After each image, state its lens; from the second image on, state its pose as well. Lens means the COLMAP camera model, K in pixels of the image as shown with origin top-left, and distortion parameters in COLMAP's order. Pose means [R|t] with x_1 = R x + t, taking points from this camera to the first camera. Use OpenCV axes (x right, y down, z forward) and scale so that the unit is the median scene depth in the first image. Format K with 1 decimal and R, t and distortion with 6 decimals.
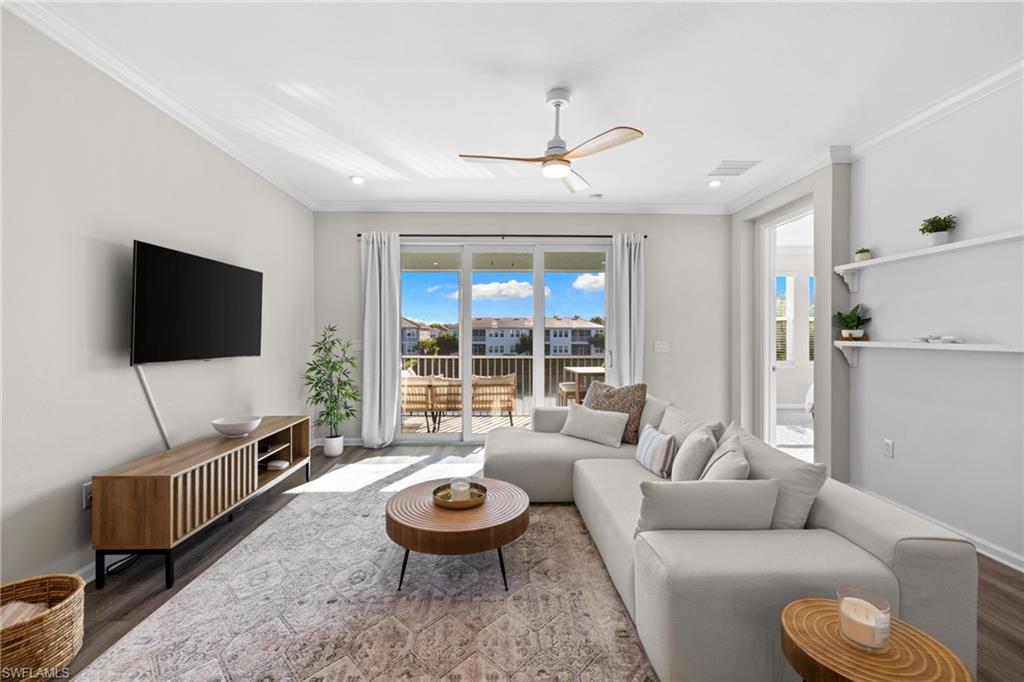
lens RADIAL K [[438.9, 0, 511.7], [0, 438.9, 335.9], [0, 0, 1]] dist [0.000974, -0.000297]
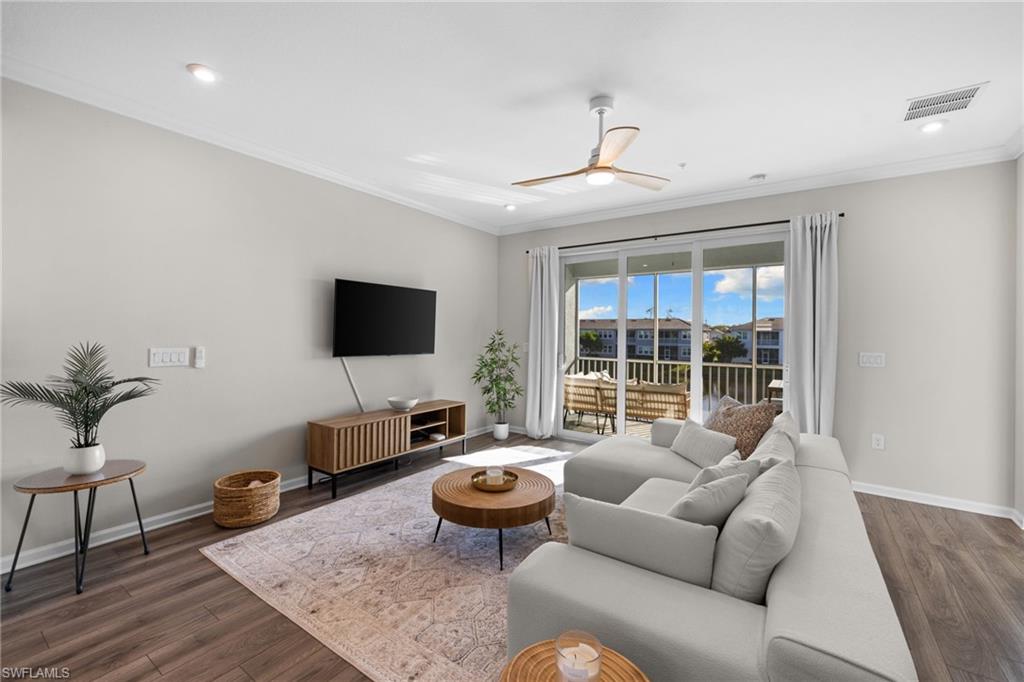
lens RADIAL K [[436.3, 0, 504.6], [0, 436.3, 332.5], [0, 0, 1]] dist [0.002540, 0.000228]
pose [[0.803996, 0.006108, -0.594603, 0.332242], [-0.012506, 0.999900, -0.006640, -0.010304], [0.594503, 0.012774, 0.803992, 0.049898]]
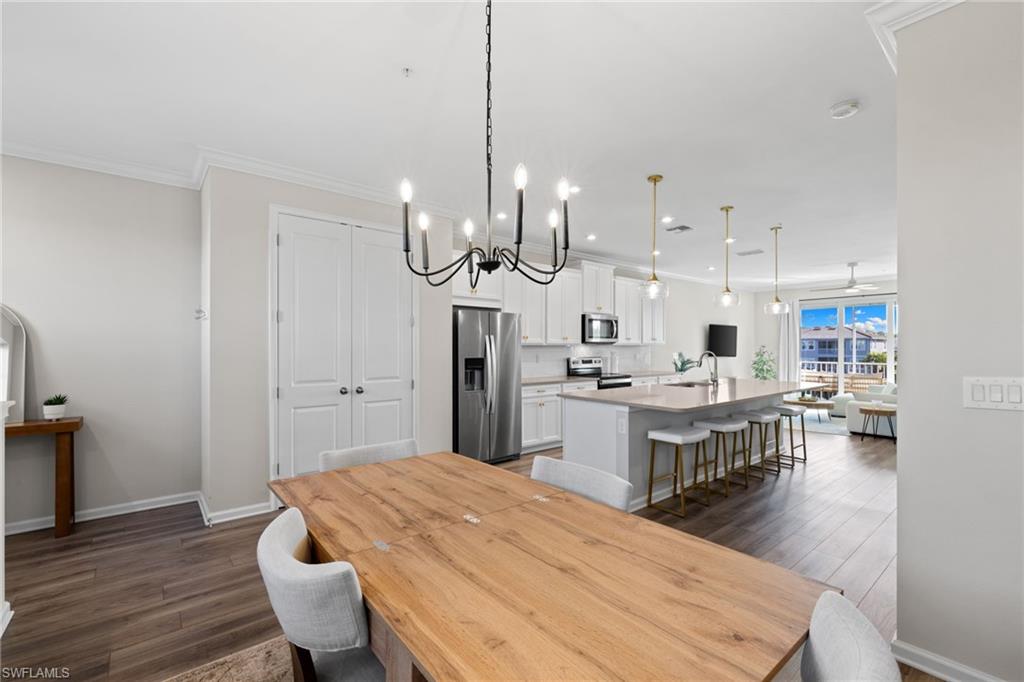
lens RADIAL K [[441.7, 0, 503.8], [0, 441.7, 350.0], [0, 0, 1]] dist [0.001078, 0.000117]
pose [[0.613823, 0.004920, -0.789428, 0.608611], [-0.001113, 0.999985, 0.005366, -0.007840], [0.789443, -0.002415, 0.613819, -1.562955]]
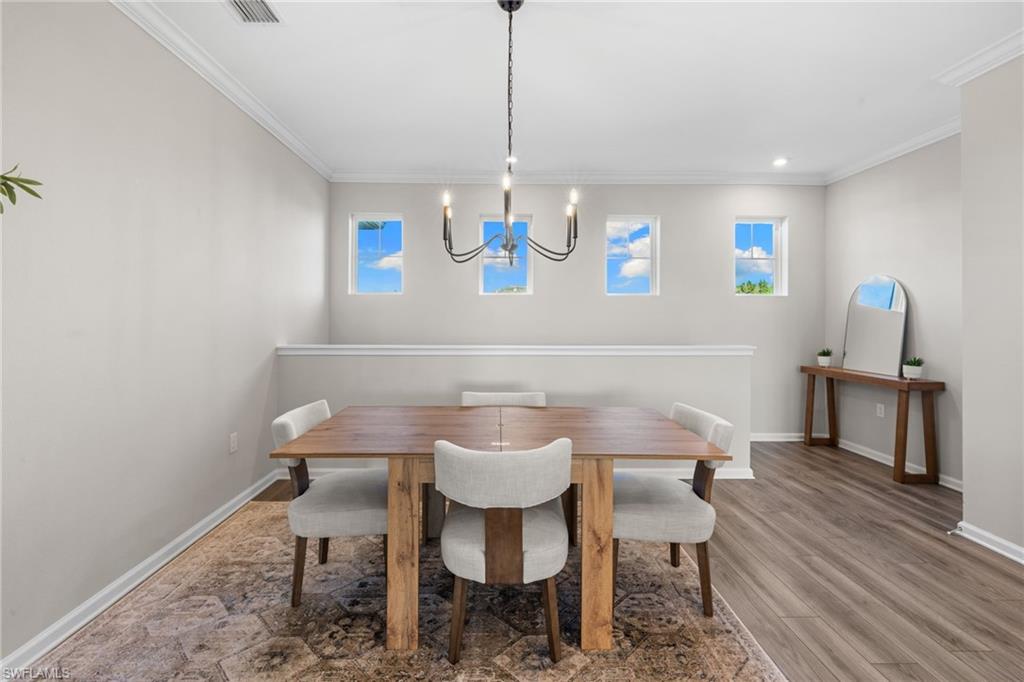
lens RADIAL K [[436.2, 0, 495.7], [0, 436.2, 322.8], [0, 0, 1]] dist [0.000737, 0.000181]
pose [[-0.999611, -0.003186, 0.027712, 0.322790], [-0.002752, 0.999873, 0.015692, -0.000695], [-0.027758, 0.015610, -0.999493, -0.891736]]
